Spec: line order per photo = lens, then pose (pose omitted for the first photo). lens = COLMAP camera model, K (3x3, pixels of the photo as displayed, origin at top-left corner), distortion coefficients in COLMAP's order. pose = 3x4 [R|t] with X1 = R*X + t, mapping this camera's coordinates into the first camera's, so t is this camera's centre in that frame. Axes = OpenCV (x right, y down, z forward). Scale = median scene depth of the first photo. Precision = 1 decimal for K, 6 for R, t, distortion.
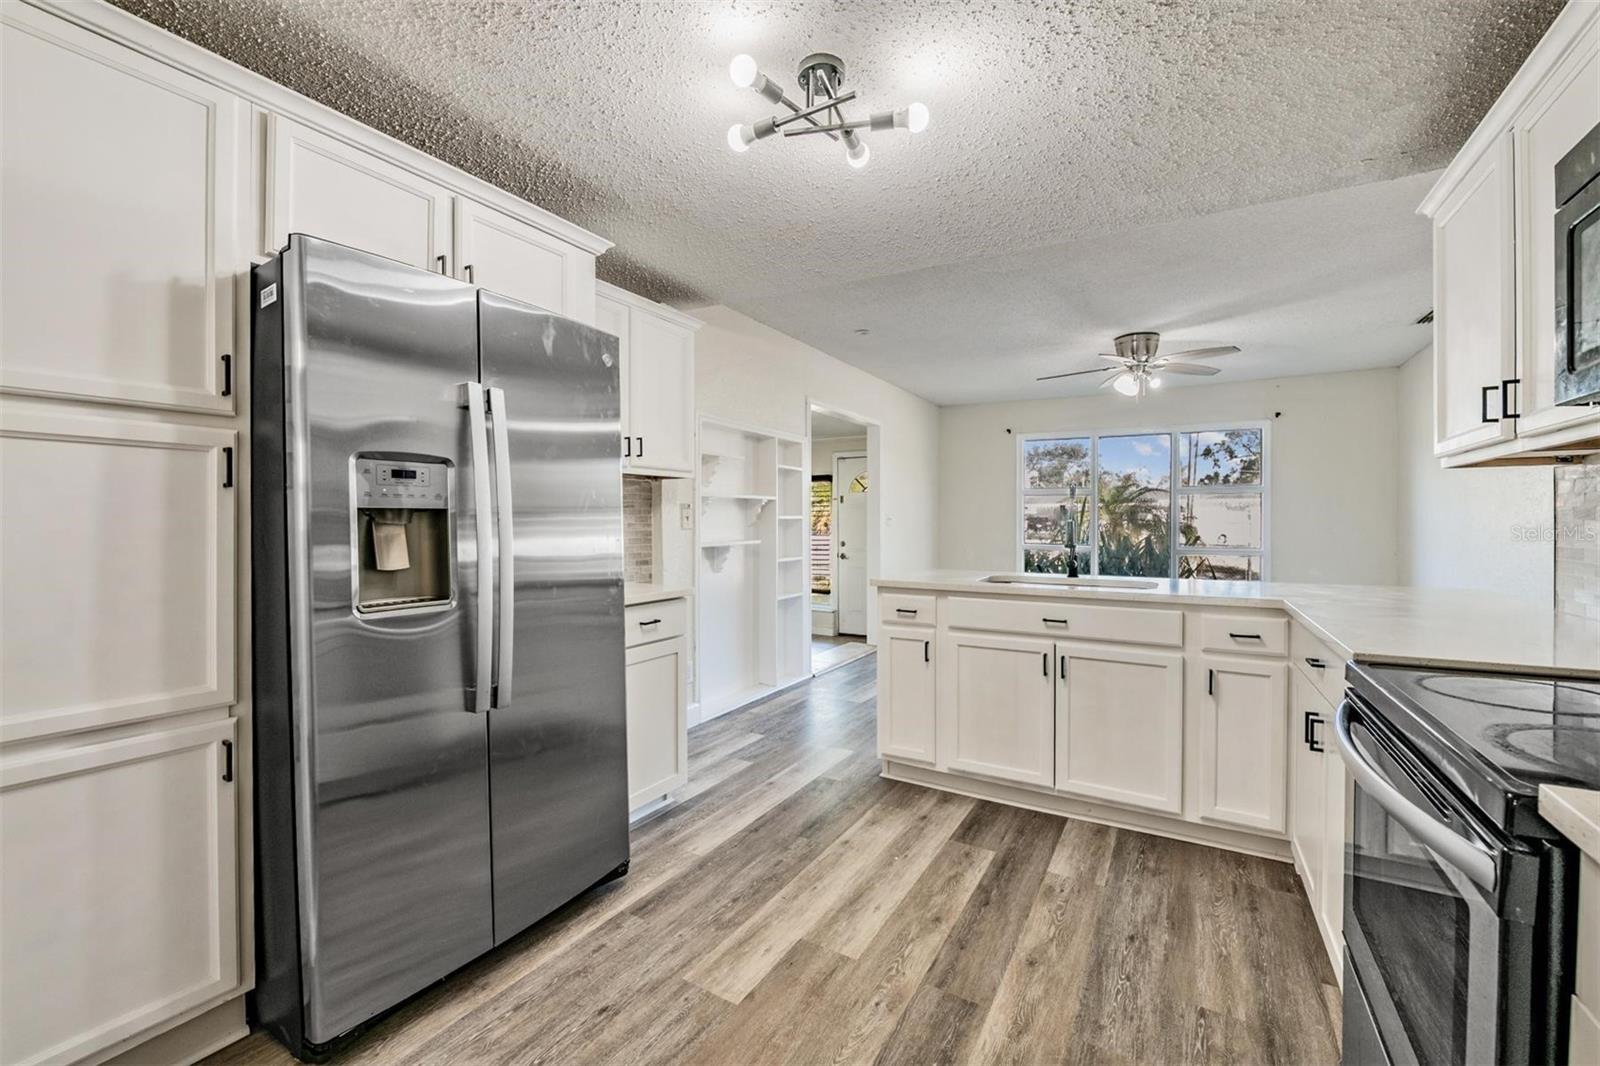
lens RADIAL K [[641.2, 0, 802.0], [0, 641.2, 524.4], [0, 0, 1]] dist [-0.008638, -0.002554]
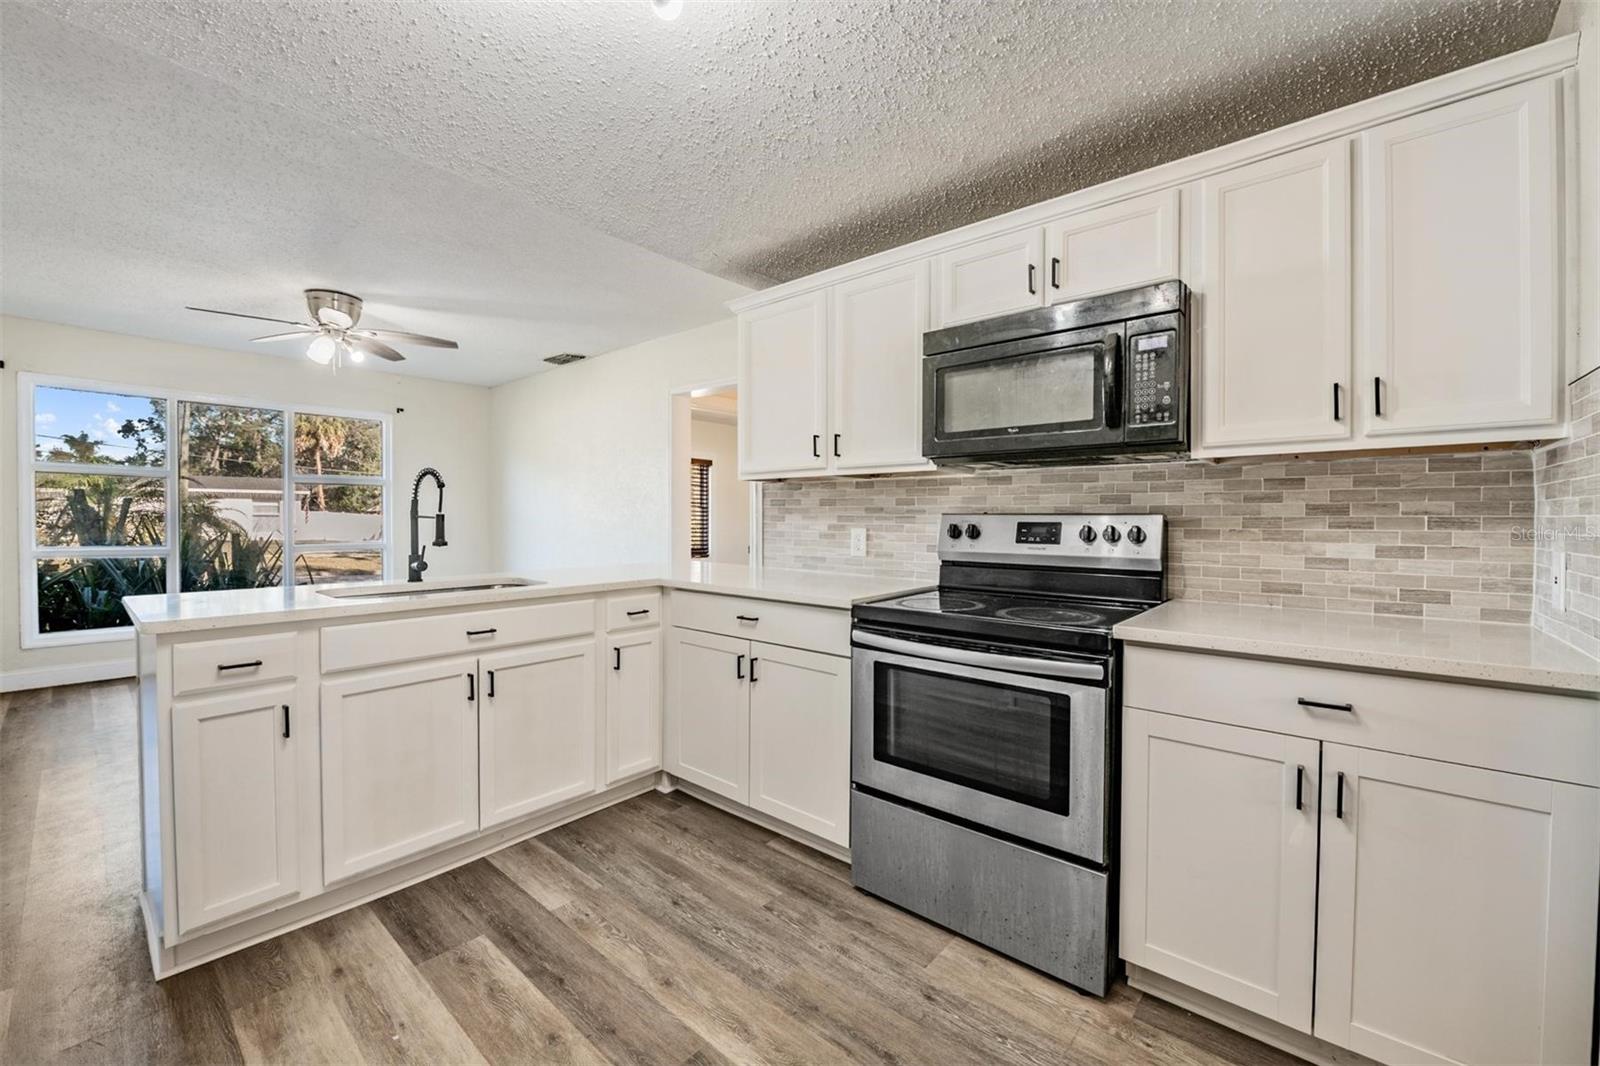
lens RADIAL K [[641.2, 0, 795.6], [0, 641.2, 524.9], [0, 0, 1]] dist [-0.008638, -0.002554]
pose [[0.176091, -0.013885, 0.984276, -0.412164], [0.002313, 0.999904, 0.013691, -0.001147], [-0.984371, -0.000134, 0.176106, 0.507709]]
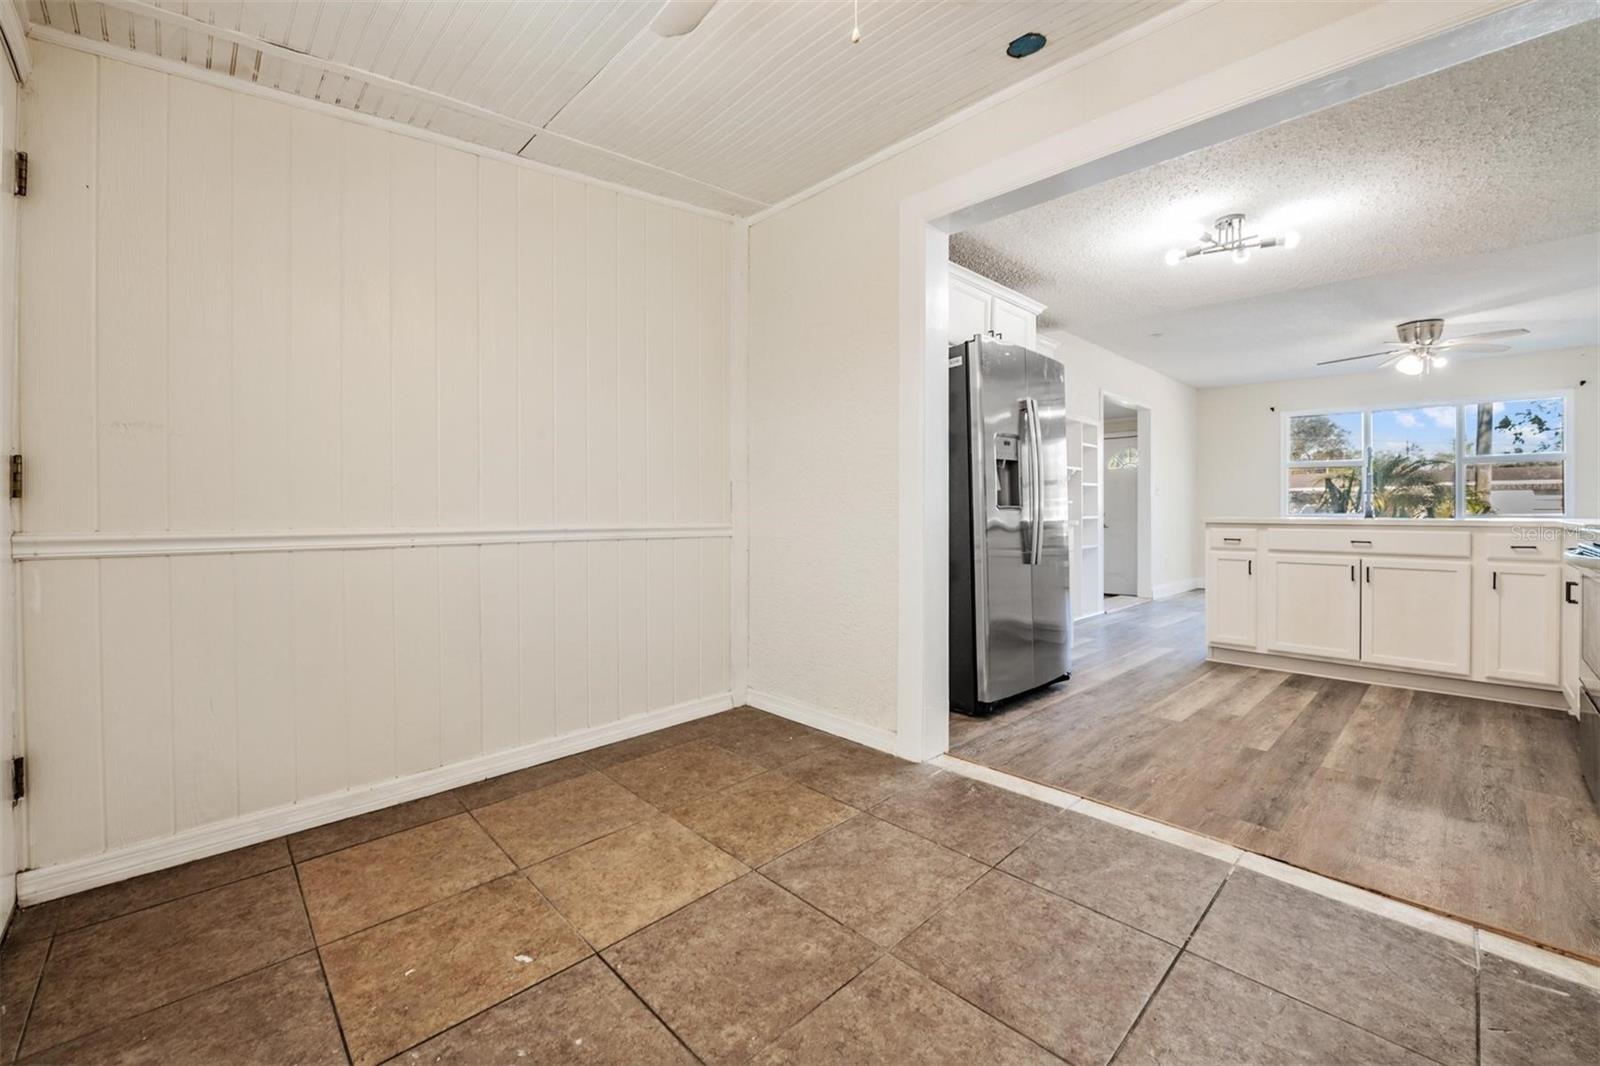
lens RADIAL K [[641.2, 0, 803.2], [0, 641.2, 512.2], [0, 0, 1]] dist [-0.008638, -0.002554]
pose [[0.962830, 0.000105, -0.270108, -0.476586], [-0.001176, 0.999992, -0.003803, 0.104162], [0.270105, 0.003980, 0.962823, -0.796471]]
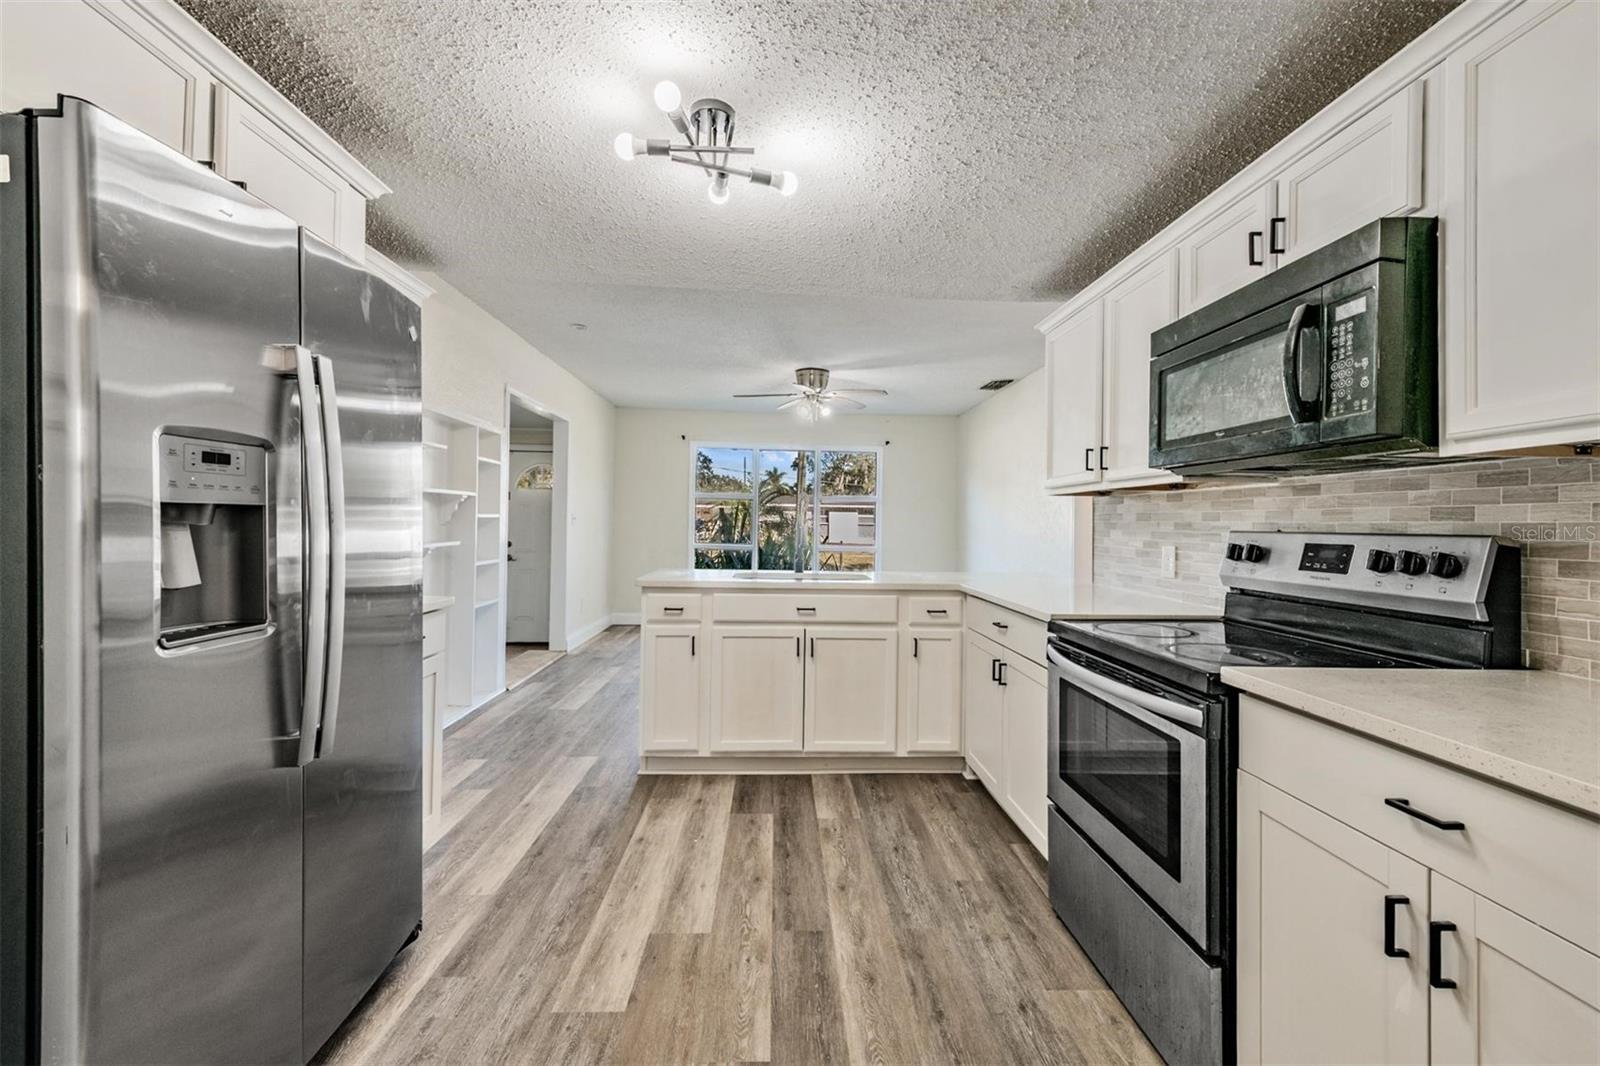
lens RADIAL K [[641.2, 0, 796.7], [0, 641.2, 511.8], [0, 0, 1]] dist [-0.008638, -0.002554]
pose [[0.839035, 0.021328, 0.543659, -0.310327], [-0.011780, 0.999709, -0.021039, -0.005823], [-0.543949, 0.011248, 0.839043, 0.008486]]
